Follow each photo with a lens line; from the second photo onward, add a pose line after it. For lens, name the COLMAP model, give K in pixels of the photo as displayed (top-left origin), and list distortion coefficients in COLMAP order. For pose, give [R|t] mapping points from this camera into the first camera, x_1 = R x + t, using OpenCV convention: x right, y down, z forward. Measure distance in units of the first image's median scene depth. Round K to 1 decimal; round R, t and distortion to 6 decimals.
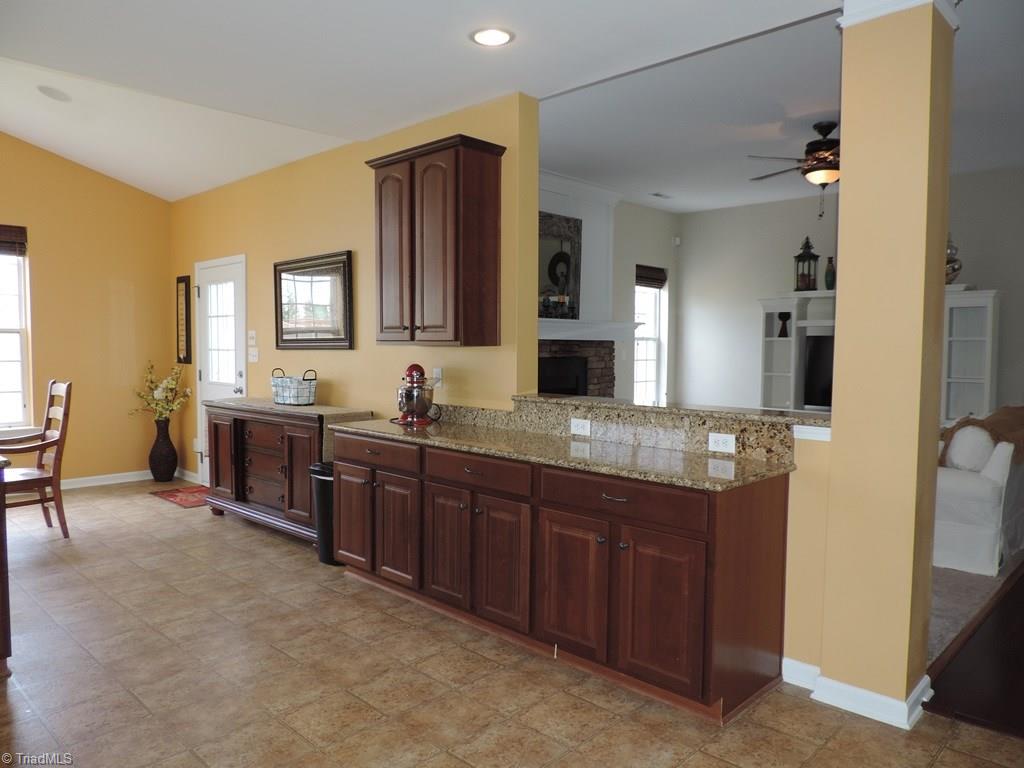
lens RADIAL K [[730.6, 0, 512.7], [0, 730.6, 387.6], [0, 0, 1]] dist [-0.019518, 0.004295]
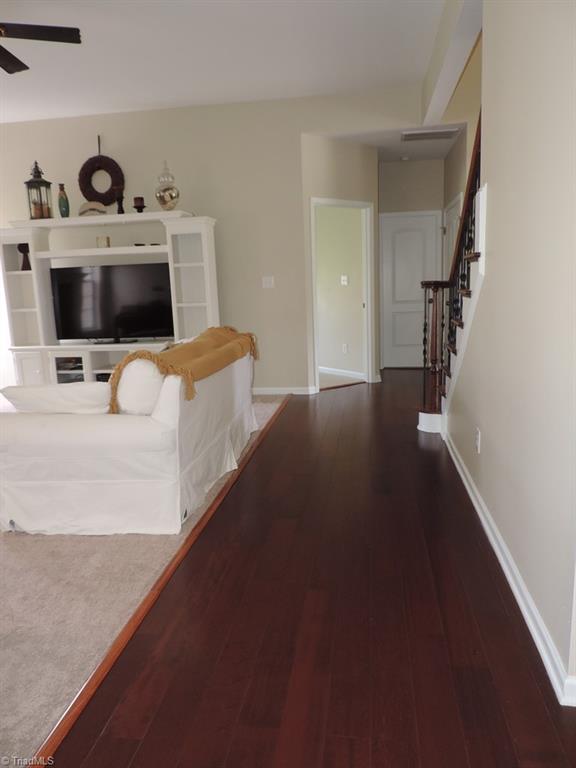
lens RADIAL K [[548.0, 0, 290.3], [0, 548.0, 382.3], [0, 0, 1]] dist [-0.019518, 0.004295]
pose [[0.808295, -0.141743, 0.571461, 0.227624], [0.076345, 0.987627, 0.136983, 0.003874], [-0.583807, -0.067095, 0.809115, 0.219041]]
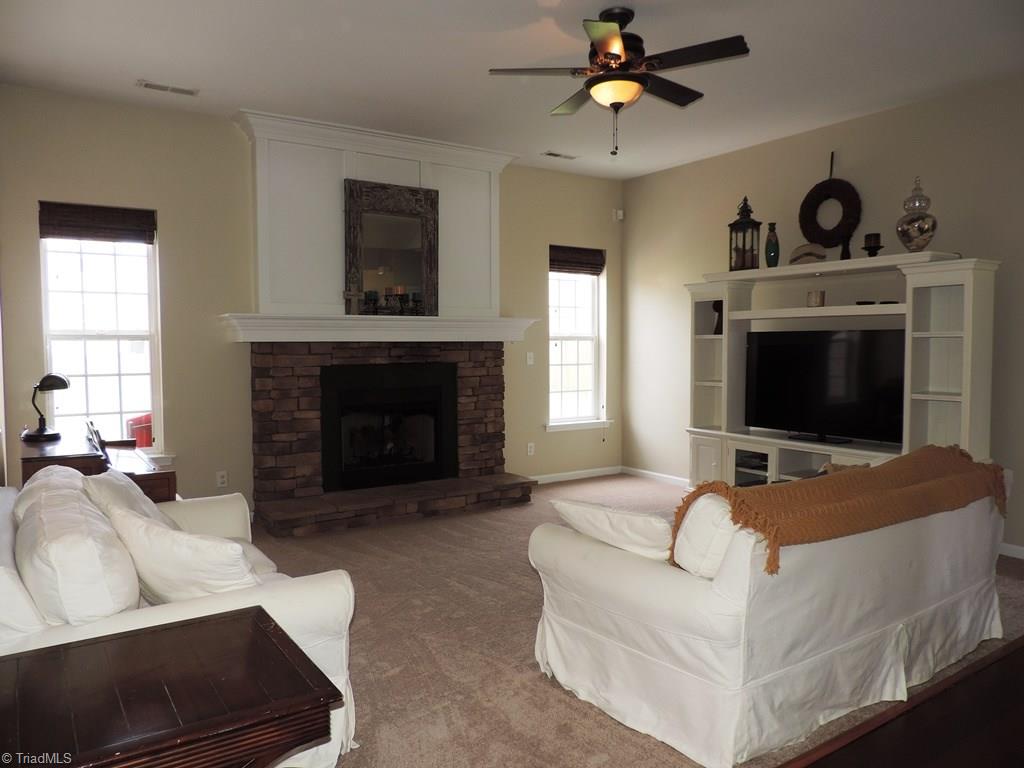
lens RADIAL K [[730.6, 0, 512.7], [0, 730.6, 387.6], [0, 0, 1]] dist [-0.019518, 0.004295]
pose [[0.977474, 0.001941, -0.211048, 0.329937], [-0.001289, 0.999994, 0.003227, -0.016896], [0.211053, -0.002882, 0.977470, 0.230005]]
